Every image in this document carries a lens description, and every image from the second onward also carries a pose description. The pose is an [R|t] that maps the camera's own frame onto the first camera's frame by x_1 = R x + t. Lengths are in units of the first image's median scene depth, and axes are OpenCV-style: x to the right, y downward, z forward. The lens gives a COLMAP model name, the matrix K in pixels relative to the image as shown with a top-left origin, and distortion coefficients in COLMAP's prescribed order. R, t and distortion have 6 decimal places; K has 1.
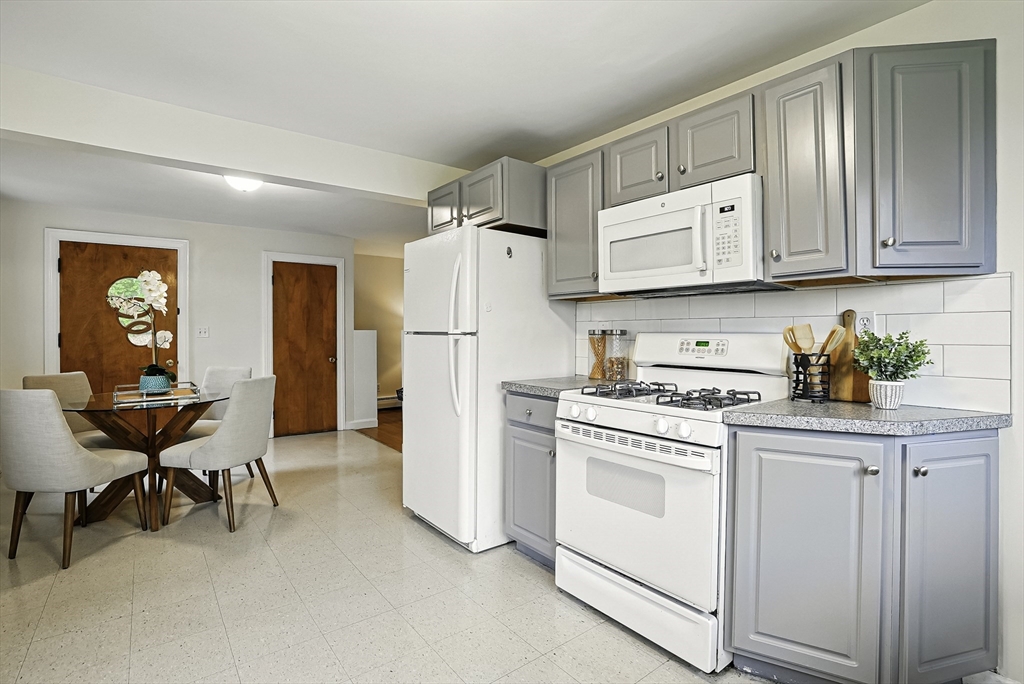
lens RADIAL K [[507.1, 0, 512.0], [0, 507.1, 342.0], [0, 0, 1]] dist [-0.078351, 0.040338]
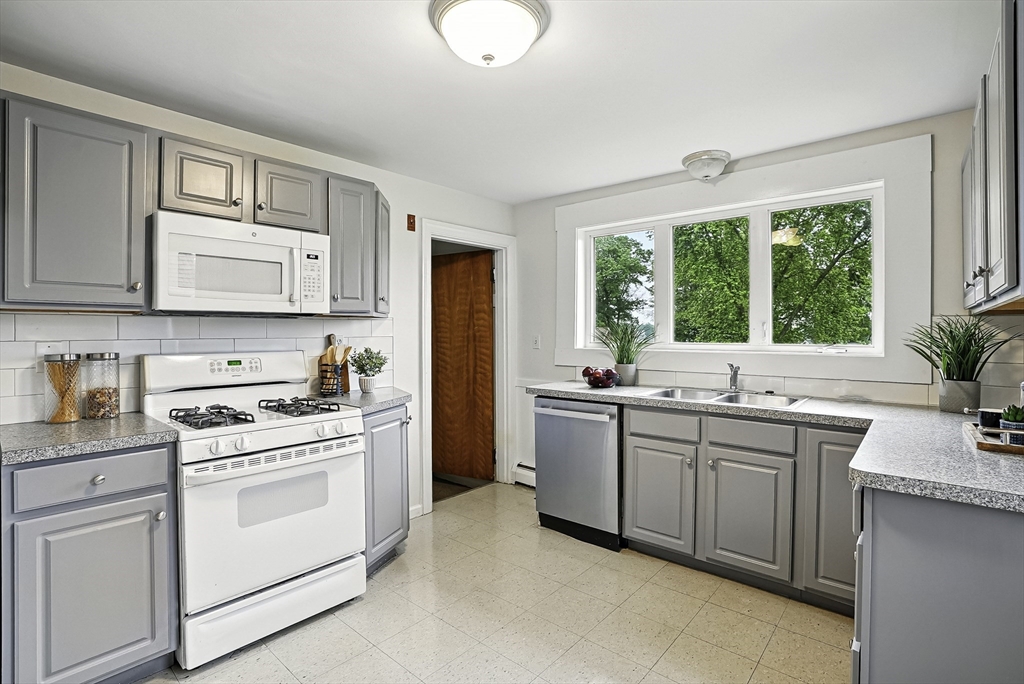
lens RADIAL K [[507.1, 0, 512.0], [0, 507.1, 342.0], [0, 0, 1]] dist [-0.078351, 0.040338]
pose [[-0.208197, -0.017194, 0.977936, -0.896843], [0.021258, 0.999530, 0.022100, -0.059471], [-0.977856, 0.025390, -0.207734, 0.722839]]
